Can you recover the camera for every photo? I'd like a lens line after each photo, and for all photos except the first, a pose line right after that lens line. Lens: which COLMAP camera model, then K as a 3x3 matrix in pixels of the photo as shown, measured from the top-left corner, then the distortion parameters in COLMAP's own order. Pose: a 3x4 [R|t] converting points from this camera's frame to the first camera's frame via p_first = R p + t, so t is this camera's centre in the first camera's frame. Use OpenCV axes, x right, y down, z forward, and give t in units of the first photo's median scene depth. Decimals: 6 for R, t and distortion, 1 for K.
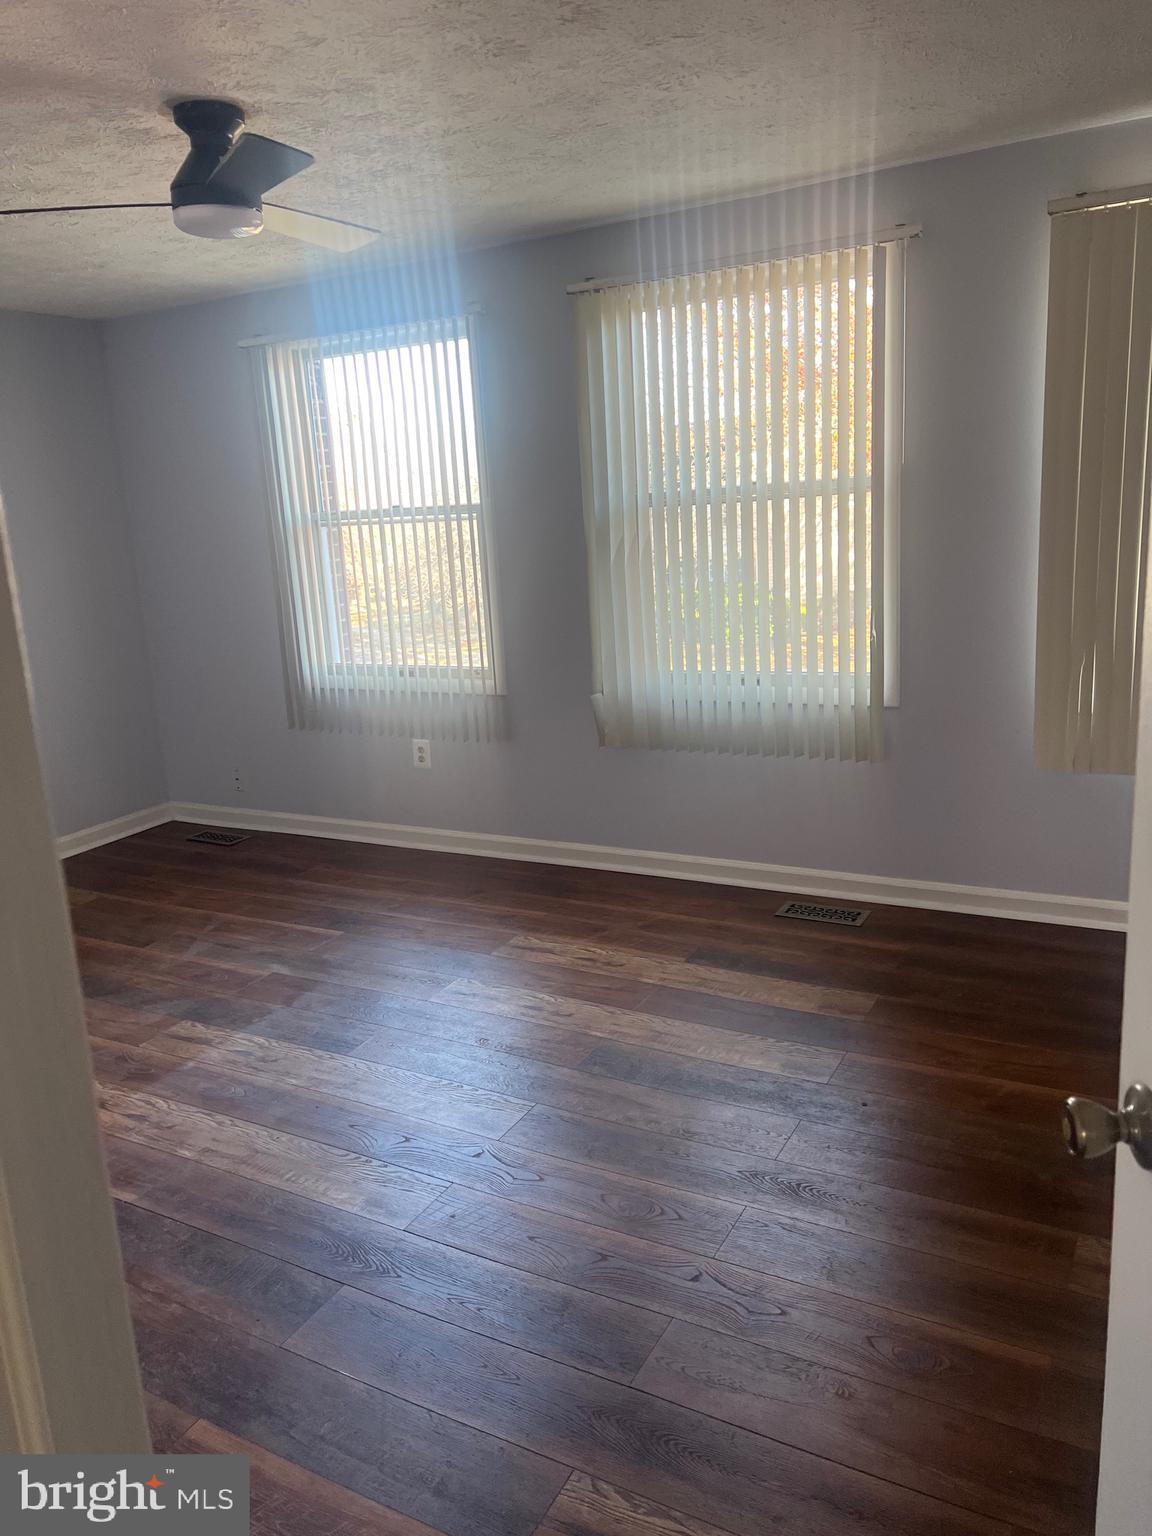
lens RADIAL K [[1152.0, 0, 577.1], [0, 1152.0, 778.8], [0, 0, 1]] dist [0.061014, -0.068498]
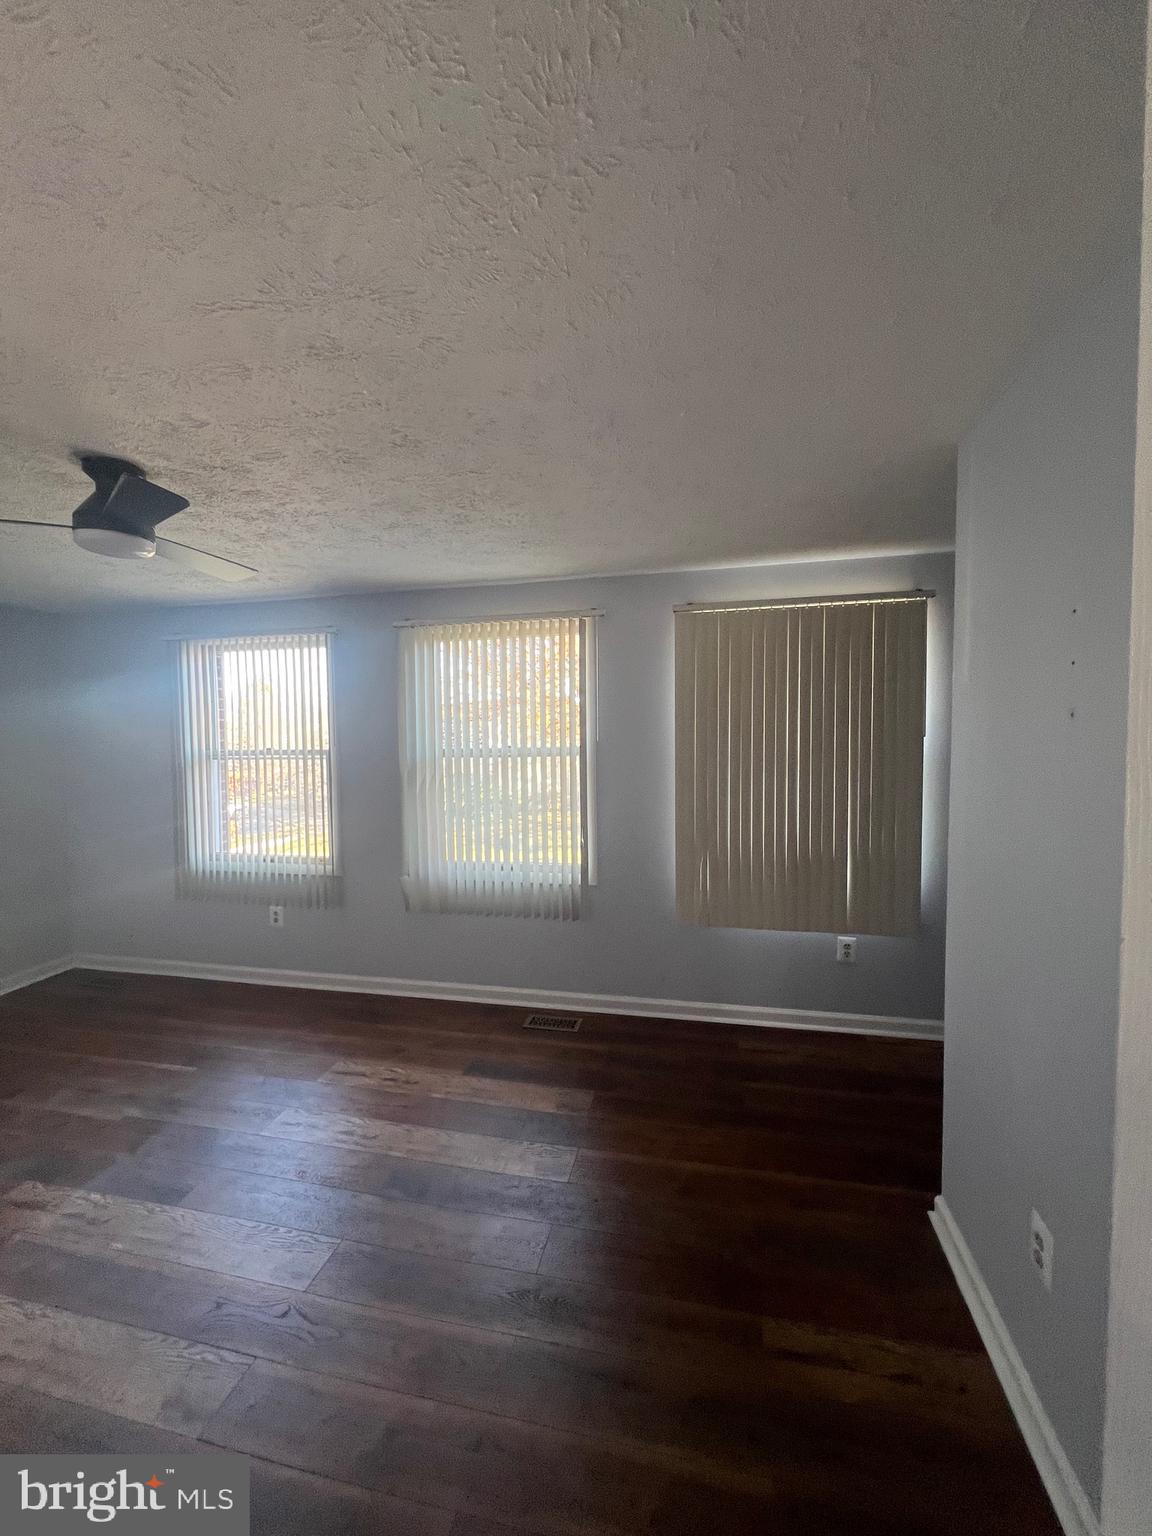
lens RADIAL K [[616.0, 0, 576.9], [0, 616.0, 772.4], [0, 0, 1]] dist [-0.004685, -0.000365]
pose [[0.958861, 0.034248, 0.281803, 0.002348], [0.018471, 0.983065, -0.182322, -0.064856], [-0.283275, 0.180027, 0.941990, 0.177195]]
